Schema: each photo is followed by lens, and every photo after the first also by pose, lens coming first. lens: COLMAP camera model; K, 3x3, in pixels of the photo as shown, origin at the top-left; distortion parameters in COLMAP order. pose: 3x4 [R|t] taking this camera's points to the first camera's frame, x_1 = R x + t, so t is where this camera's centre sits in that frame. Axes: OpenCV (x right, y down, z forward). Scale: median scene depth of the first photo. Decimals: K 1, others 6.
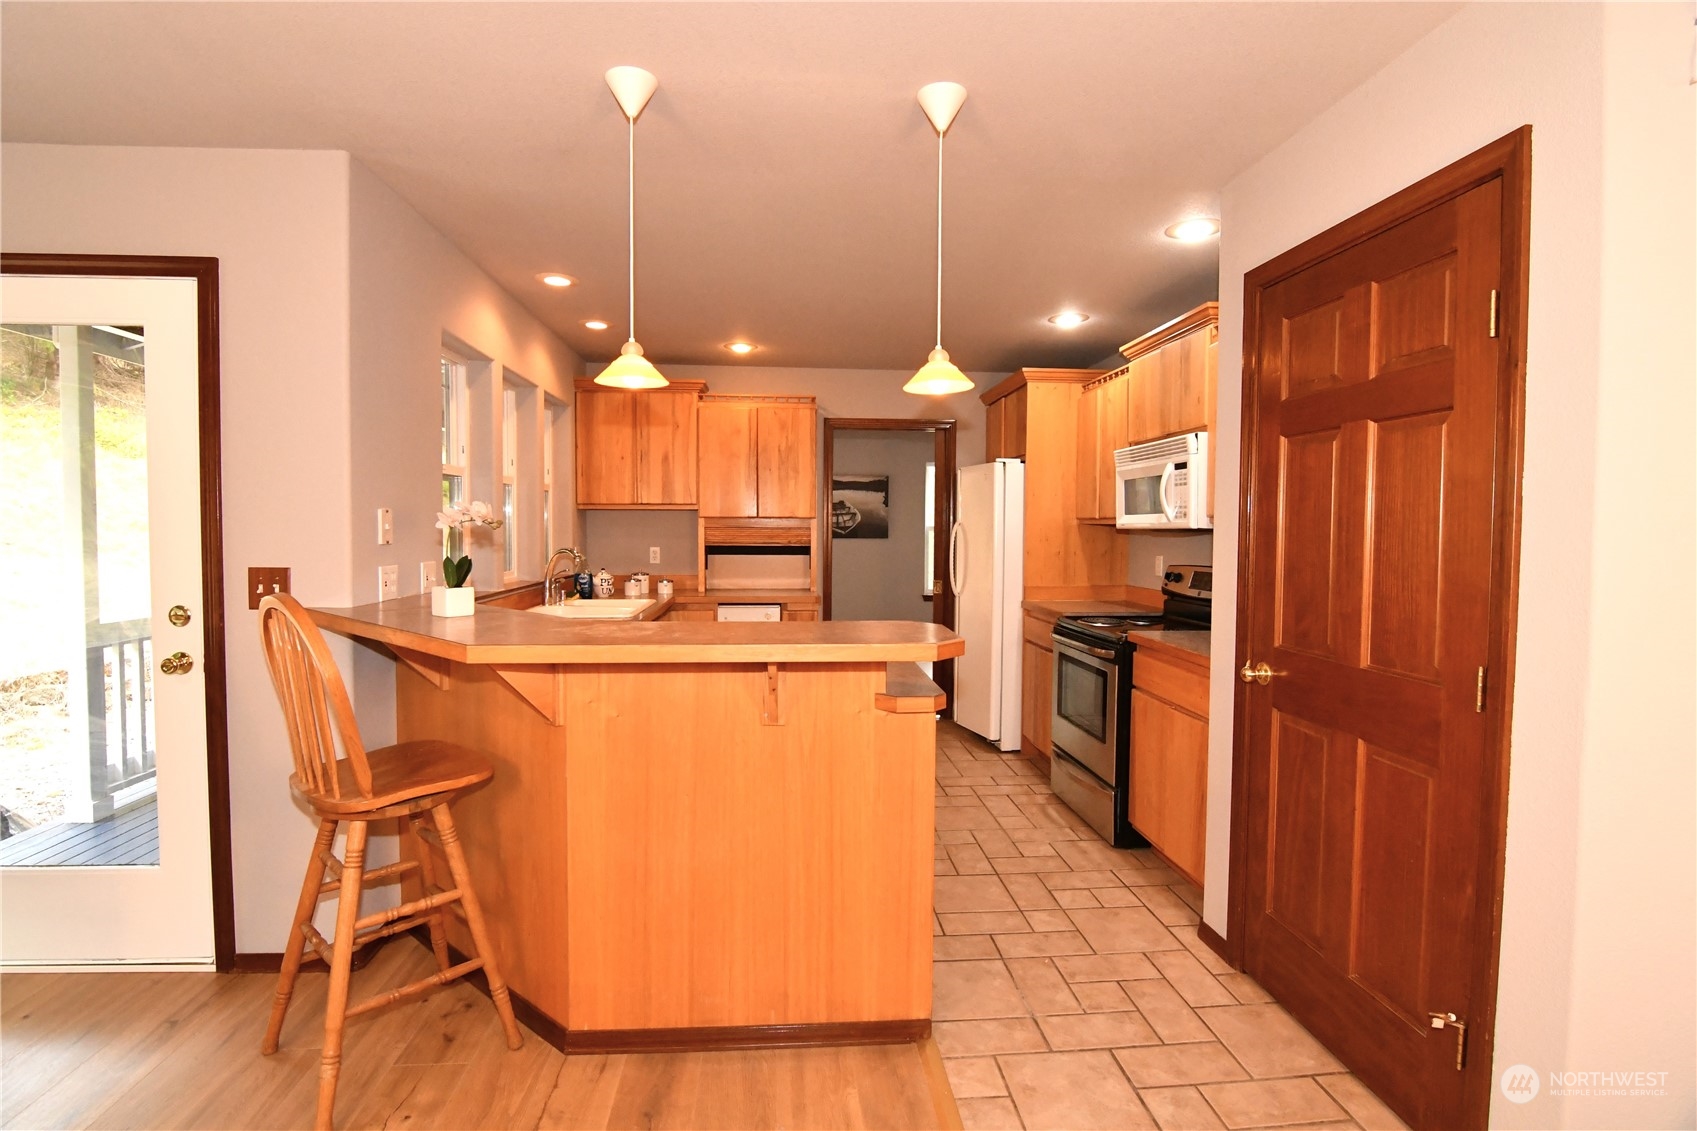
lens RADIAL K [[806.5, 0, 848.5], [0, 806.5, 565.5], [0, 0, 1]] dist [0.000007, -0.018467]
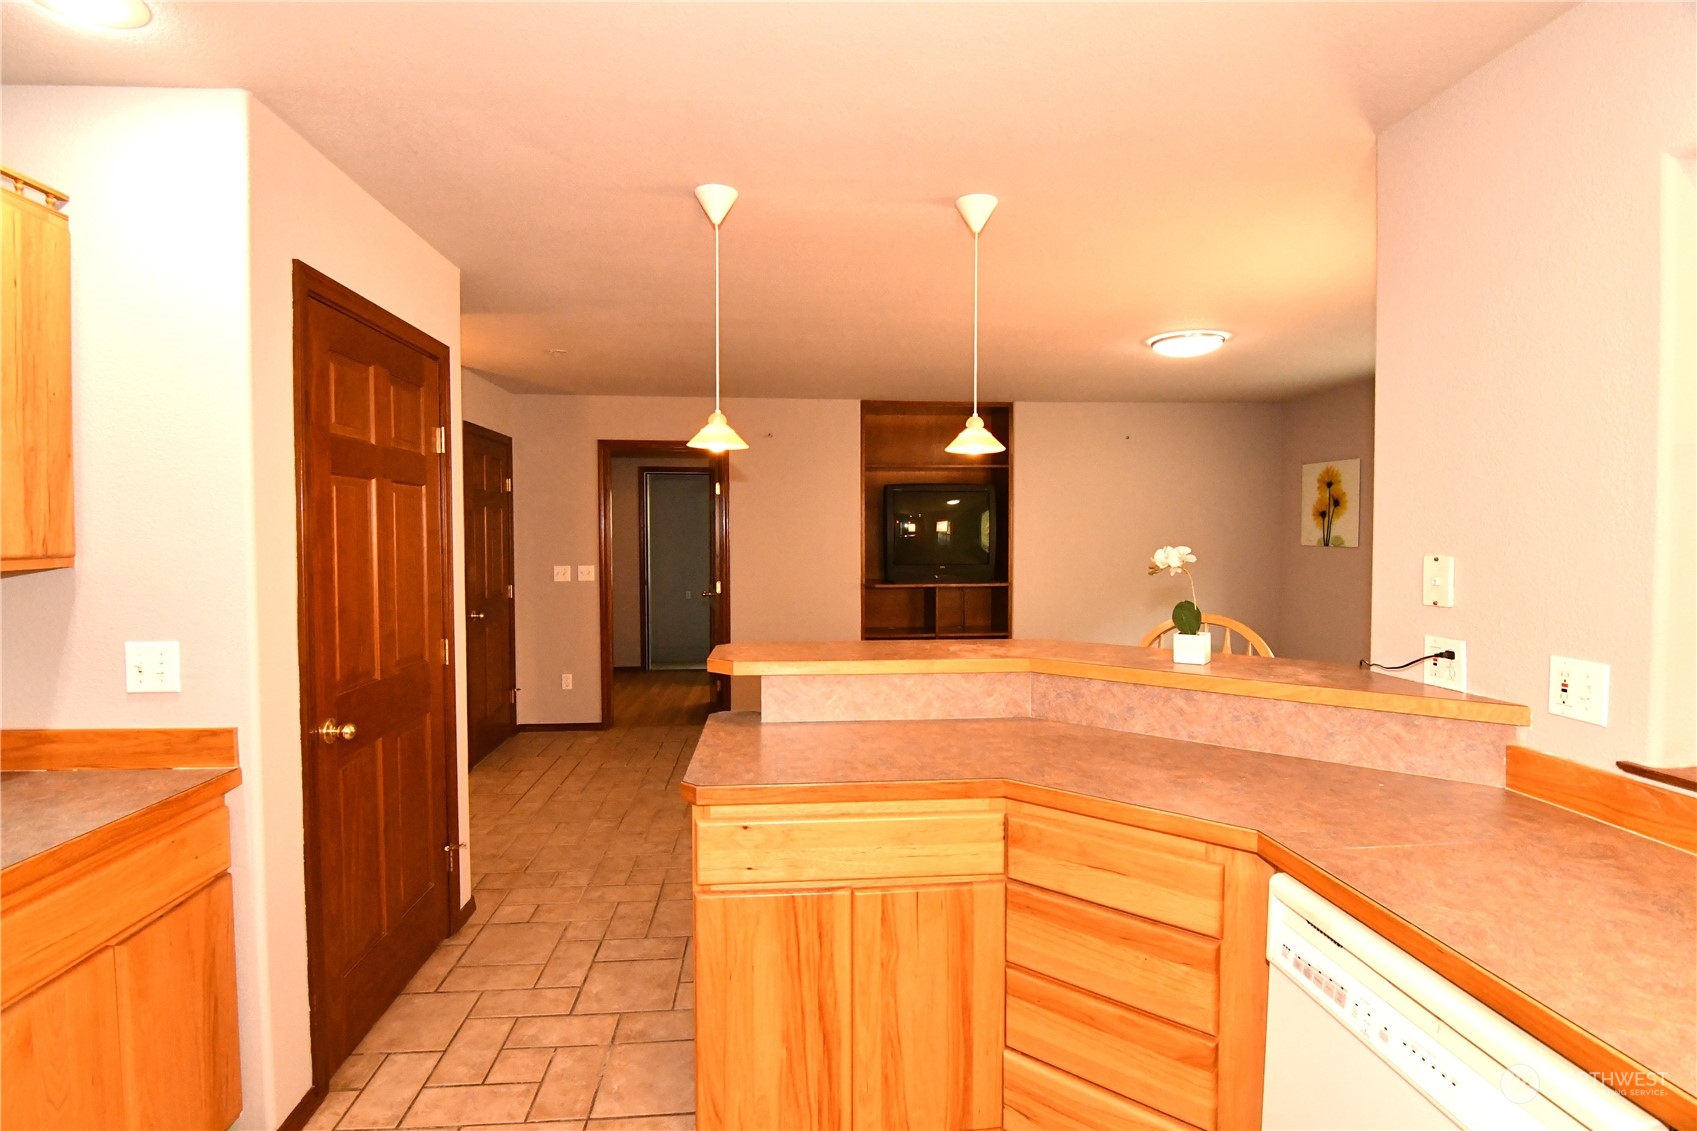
lens RADIAL K [[817.3, 0, 845.5], [0, 817.3, 558.5], [0, 0, 1]] dist [-0.006205, -0.009630]
pose [[-0.999980, -0.005592, 0.002816, -0.029872], [-0.005357, 0.996977, 0.077516, -0.061247], [-0.003241, 0.077500, -0.996987, 0.865079]]
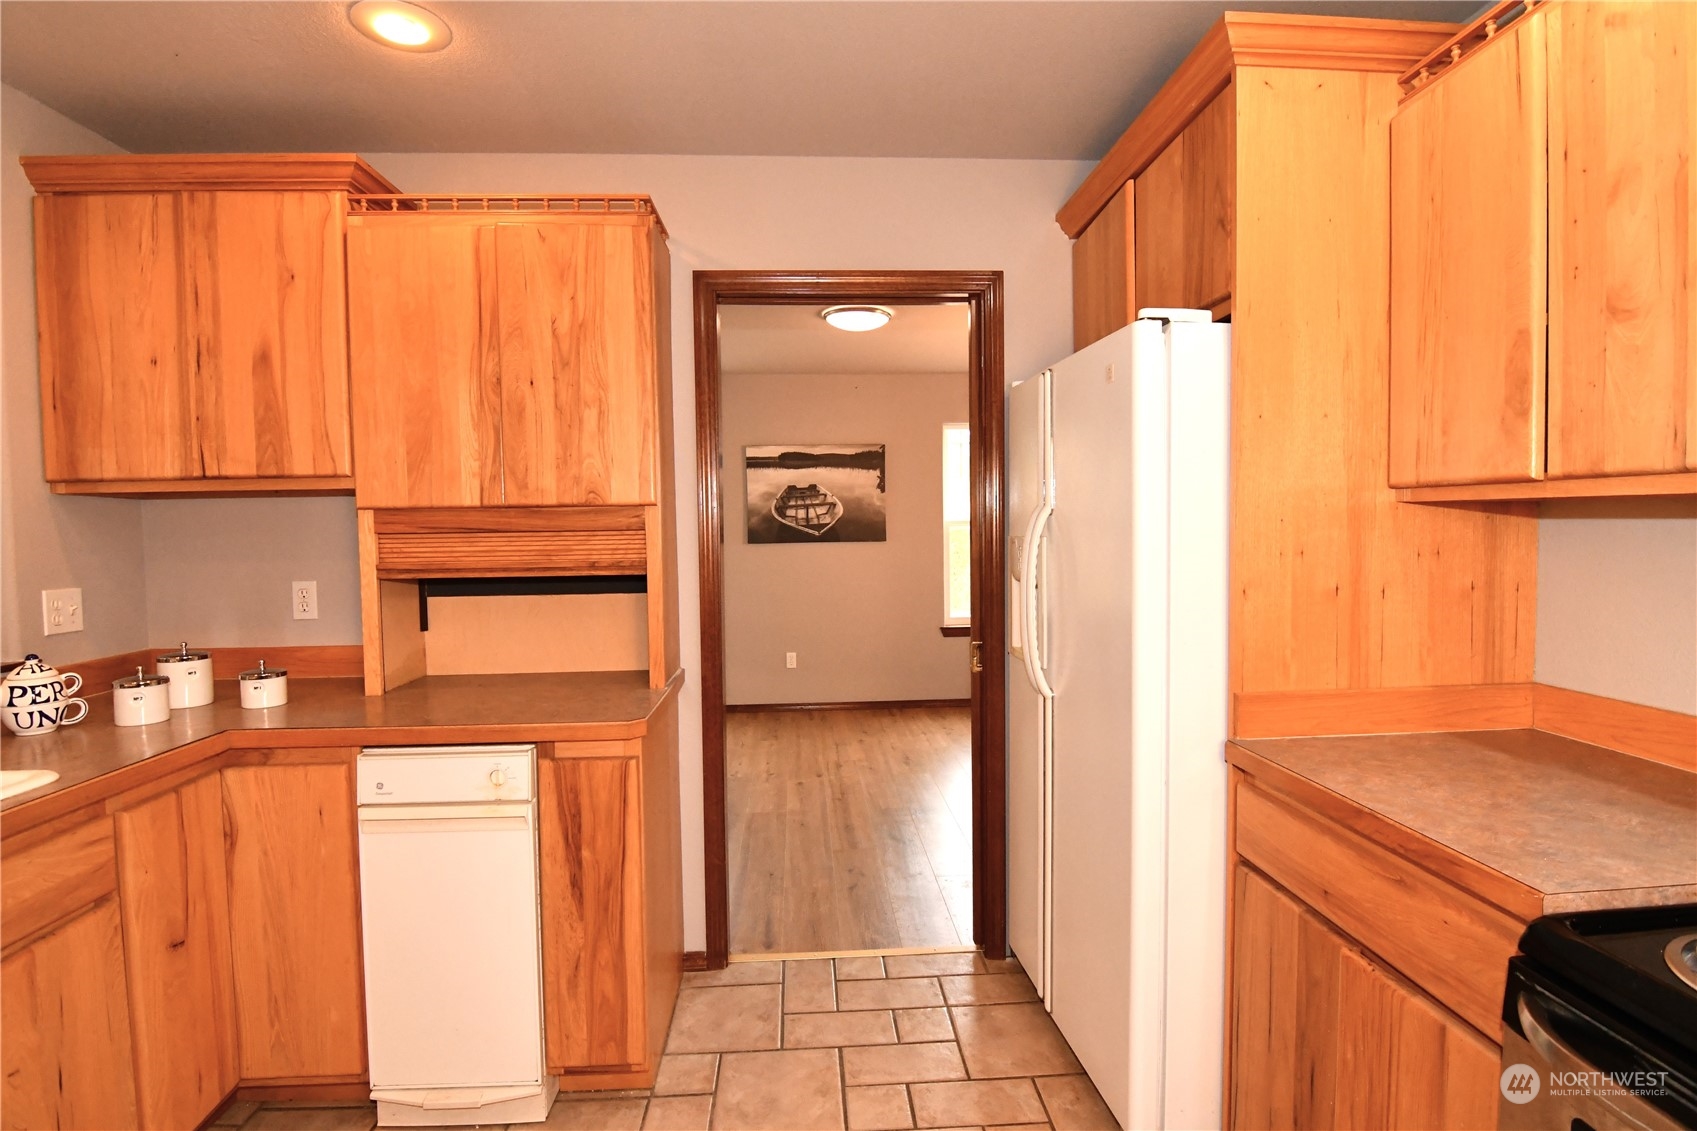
lens RADIAL K [[817.3, 0, 845.5], [0, 817.3, 558.5], [0, 0, 1]] dist [-0.006205, -0.009630]
pose [[0.999307, -0.019464, -0.031714, 0.067047], [0.019257, 0.999791, -0.006793, -0.028347], [0.031839, 0.006177, 0.999474, 0.618457]]
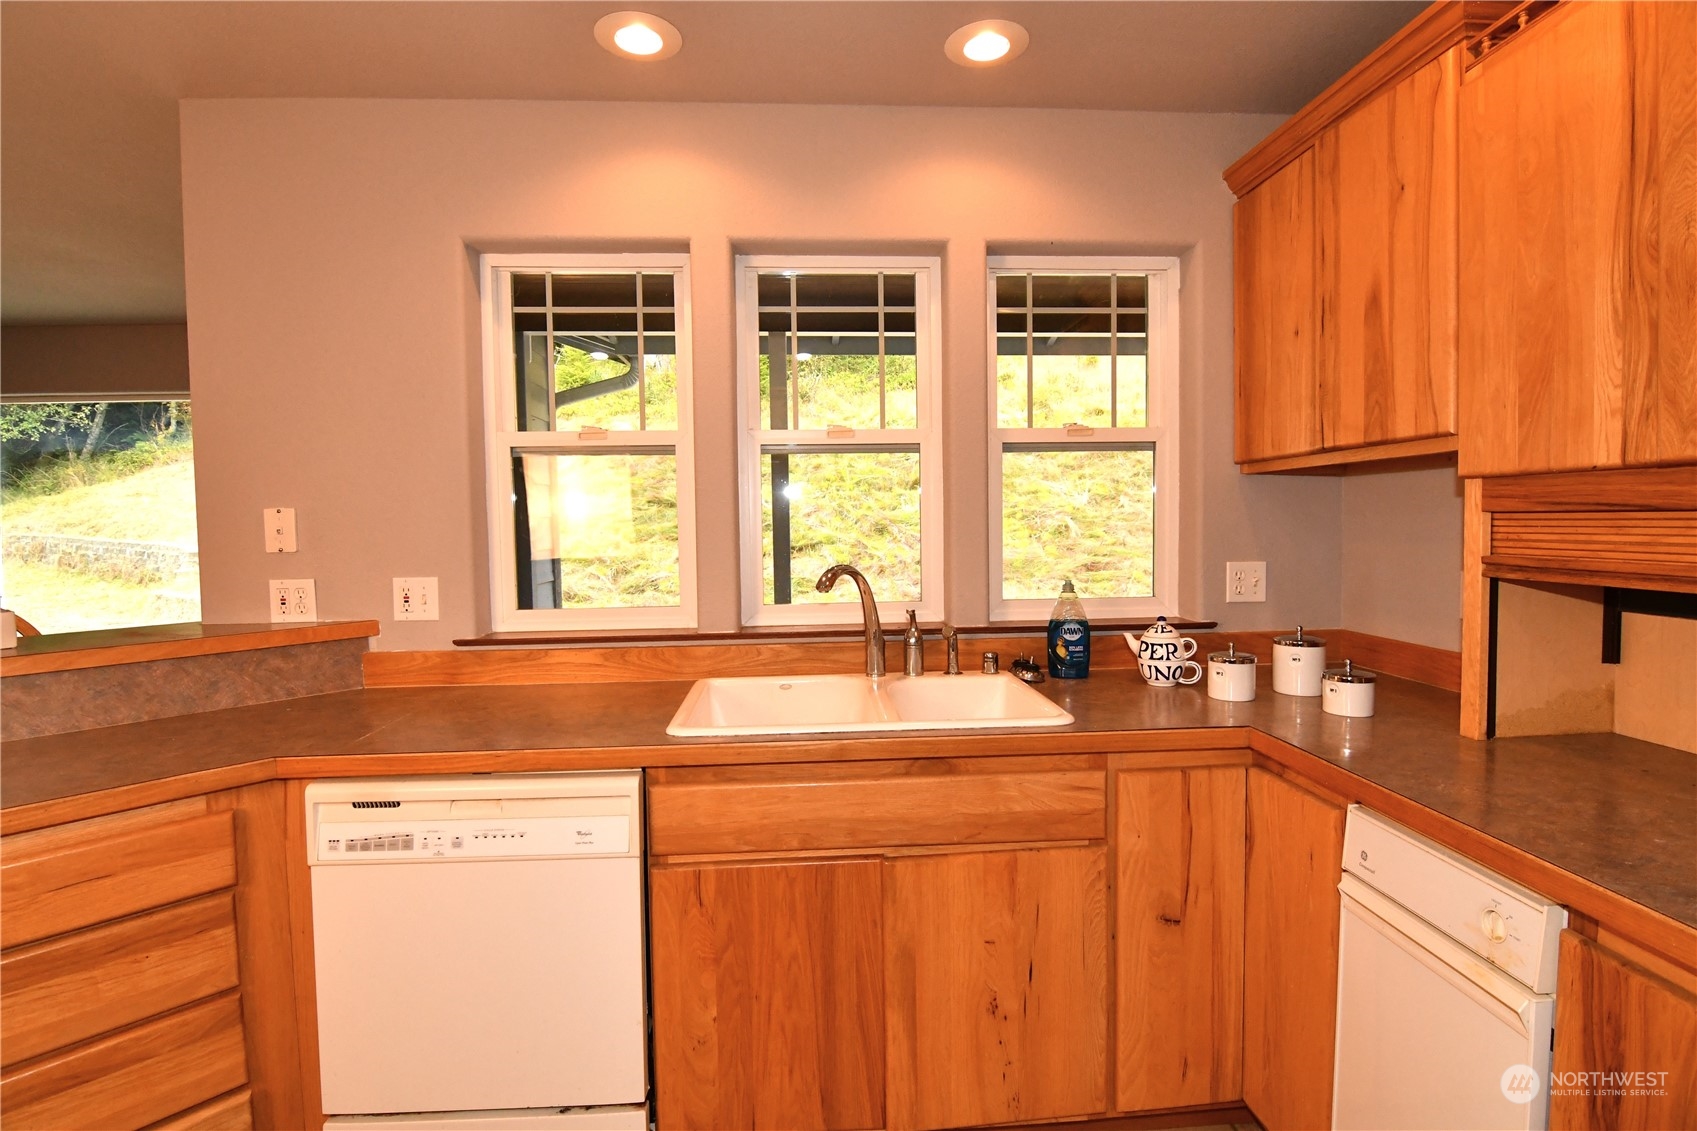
lens RADIAL K [[817.3, 0, 845.5], [0, 817.3, 558.5], [0, 0, 1]] dist [-0.006205, -0.009630]
pose [[-0.027576, 0.040104, -0.998815, 0.111986], [-0.031642, 0.998659, 0.040971, -0.036348], [0.999119, 0.032734, -0.026270, 0.801785]]
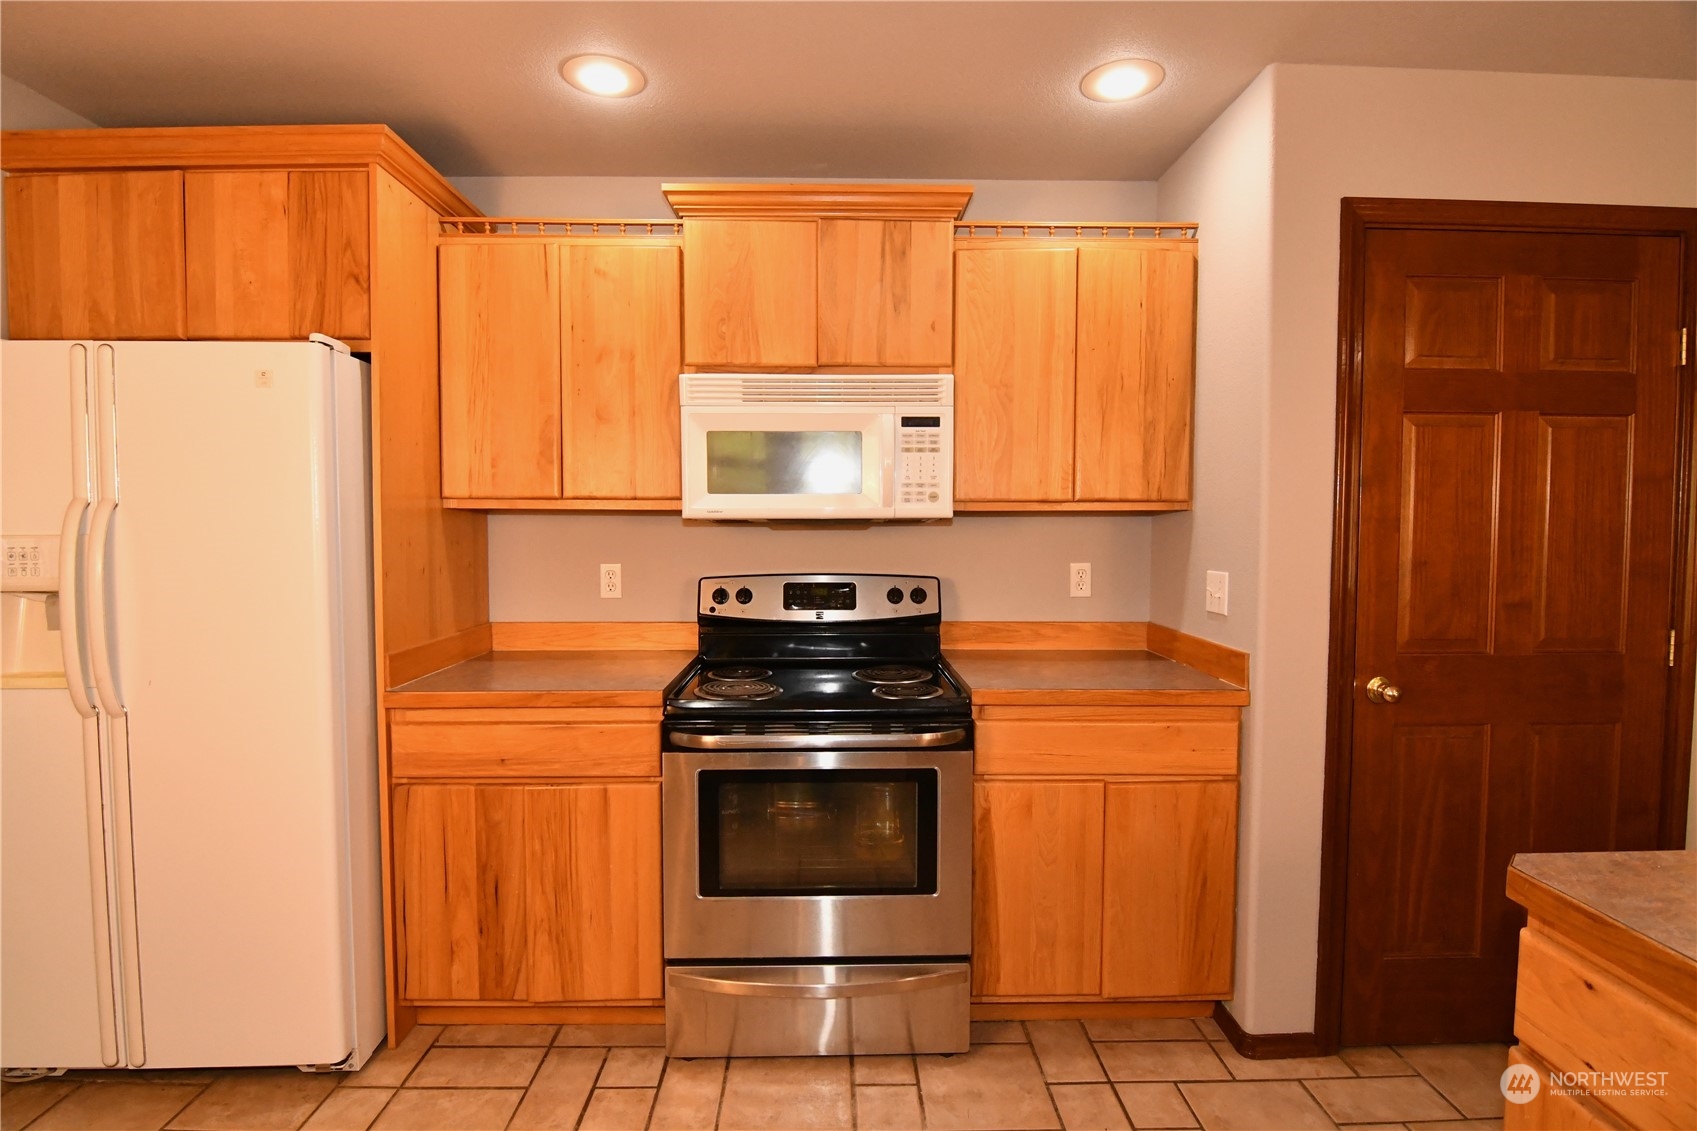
lens RADIAL K [[829.3, 0, 847.5], [0, 829.3, 559.7], [0, 0, 1]] dist [-0.000694, -0.008603]
pose [[0.073866, -0.053929, 0.995809, -0.177558], [0.043620, 0.997756, 0.050799, -0.032870], [-0.996314, 0.039685, 0.076052, 0.678169]]
